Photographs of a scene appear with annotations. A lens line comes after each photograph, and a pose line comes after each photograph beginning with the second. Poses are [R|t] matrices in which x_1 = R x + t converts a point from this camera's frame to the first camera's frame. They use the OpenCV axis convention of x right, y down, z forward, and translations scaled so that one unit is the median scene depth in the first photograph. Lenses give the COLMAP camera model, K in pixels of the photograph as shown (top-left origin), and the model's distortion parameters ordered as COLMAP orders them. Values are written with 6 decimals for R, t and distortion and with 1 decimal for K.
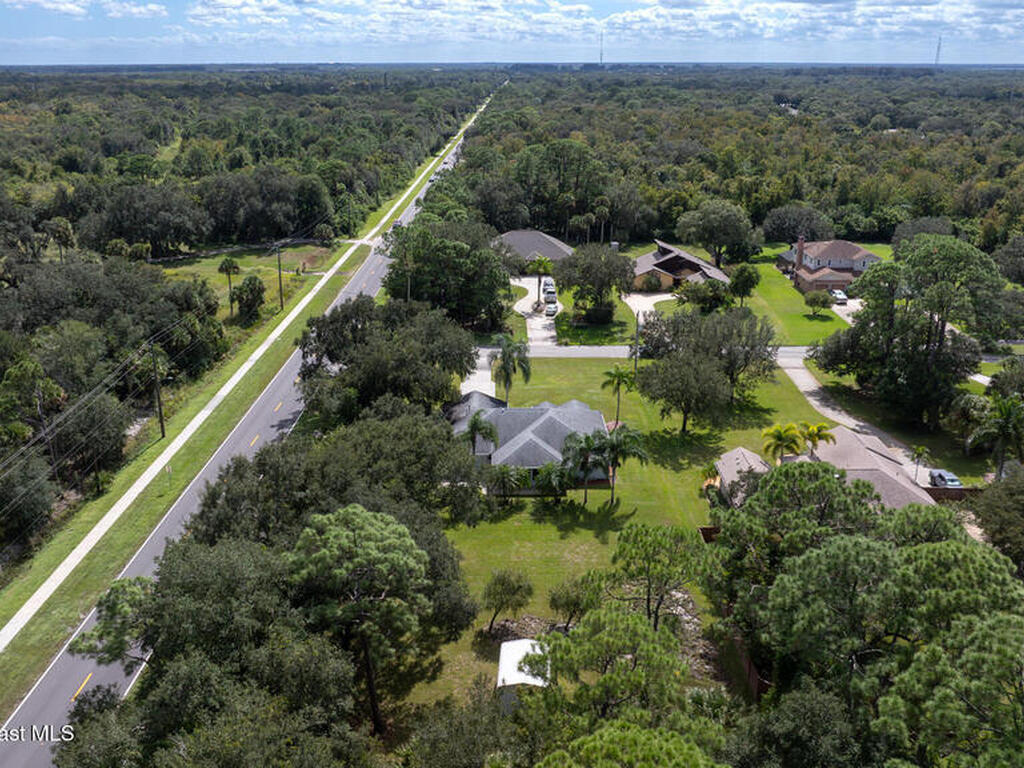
lens RADIAL K [[973.0, 0, 515.5], [0, 973.0, 360.9], [0, 0, 1]] dist [-0.006325, -0.033465]
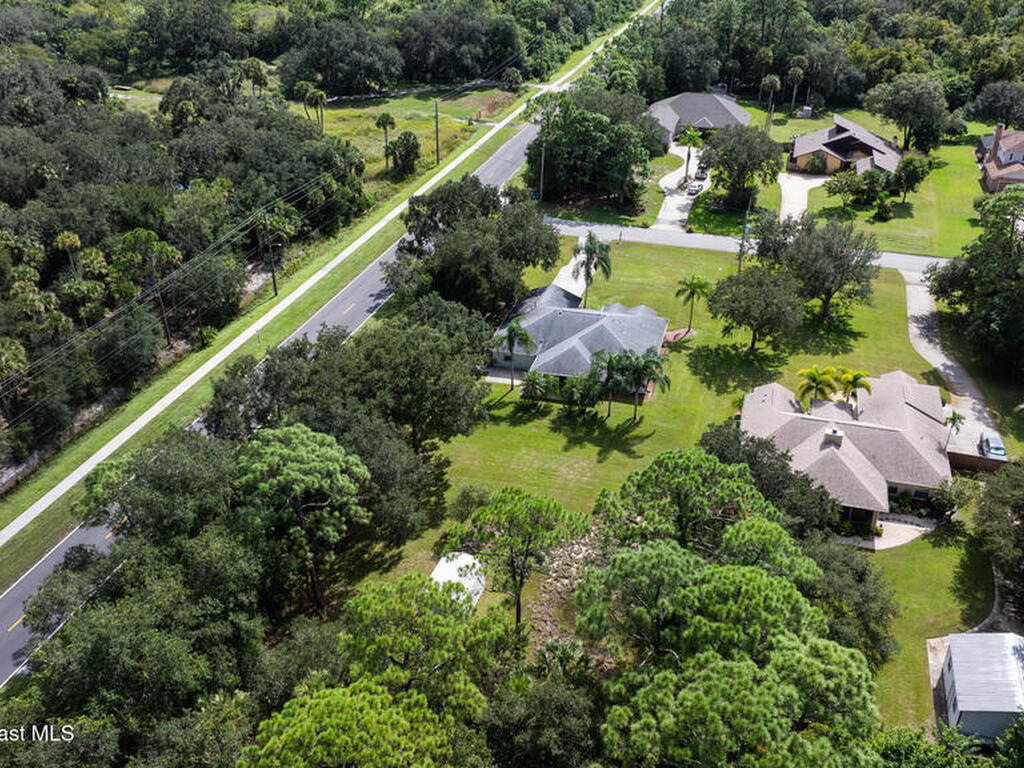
lens RADIAL K [[973.0, 0, 515.5], [0, 973.0, 360.9], [0, 0, 1]] dist [-0.006325, -0.033465]
pose [[0.962080, 0.128462, -0.240625, 0.128104], [-0.081546, 0.977269, 0.195692, -0.063094], [0.260295, -0.168650, 0.950686, -0.001858]]
